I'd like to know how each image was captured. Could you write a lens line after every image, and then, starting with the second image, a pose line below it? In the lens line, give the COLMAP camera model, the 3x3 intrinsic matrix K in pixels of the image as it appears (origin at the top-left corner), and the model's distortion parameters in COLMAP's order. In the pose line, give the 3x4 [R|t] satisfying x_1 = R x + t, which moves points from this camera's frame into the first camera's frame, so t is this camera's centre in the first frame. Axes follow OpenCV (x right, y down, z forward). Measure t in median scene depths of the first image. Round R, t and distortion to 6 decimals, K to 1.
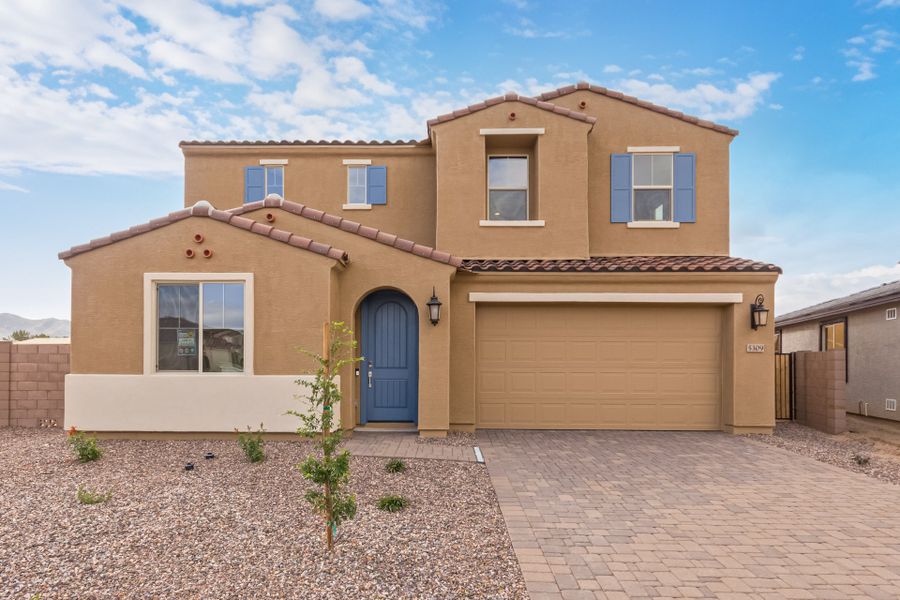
lens RADIAL K [[370.1, 0, 450.0], [0, 370.1, 283.3], [0, 0, 1]] dist [0.003099, 0.000371]
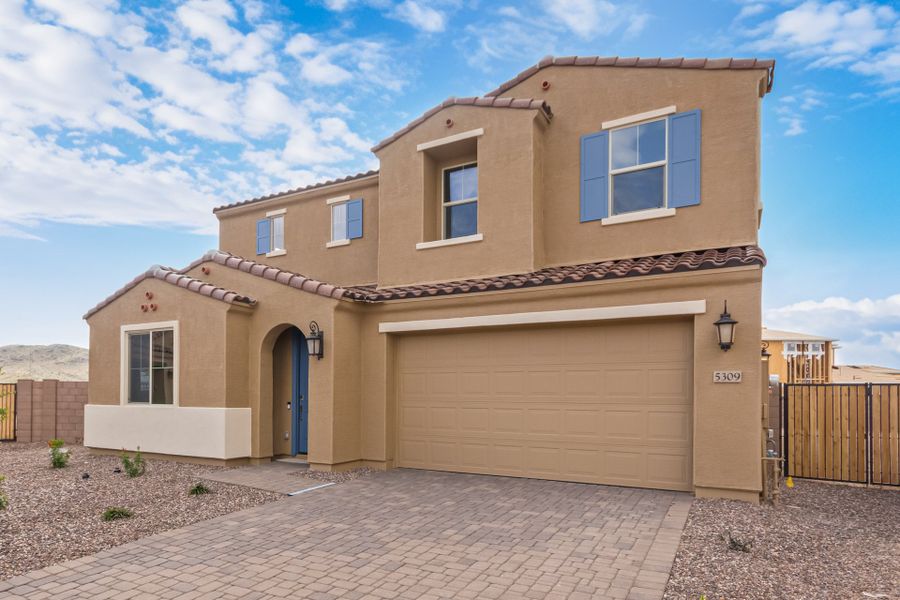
lens RADIAL K [[416.4, 0, 455.3], [0, 416.4, 302.2], [0, 0, 1]] dist [0.003111, 0.000686]
pose [[0.923514, -0.082174, -0.374659, 0.632328], [0.077920, 0.996607, -0.026515, 0.014625], [0.375567, -0.004706, 0.926783, 0.075154]]
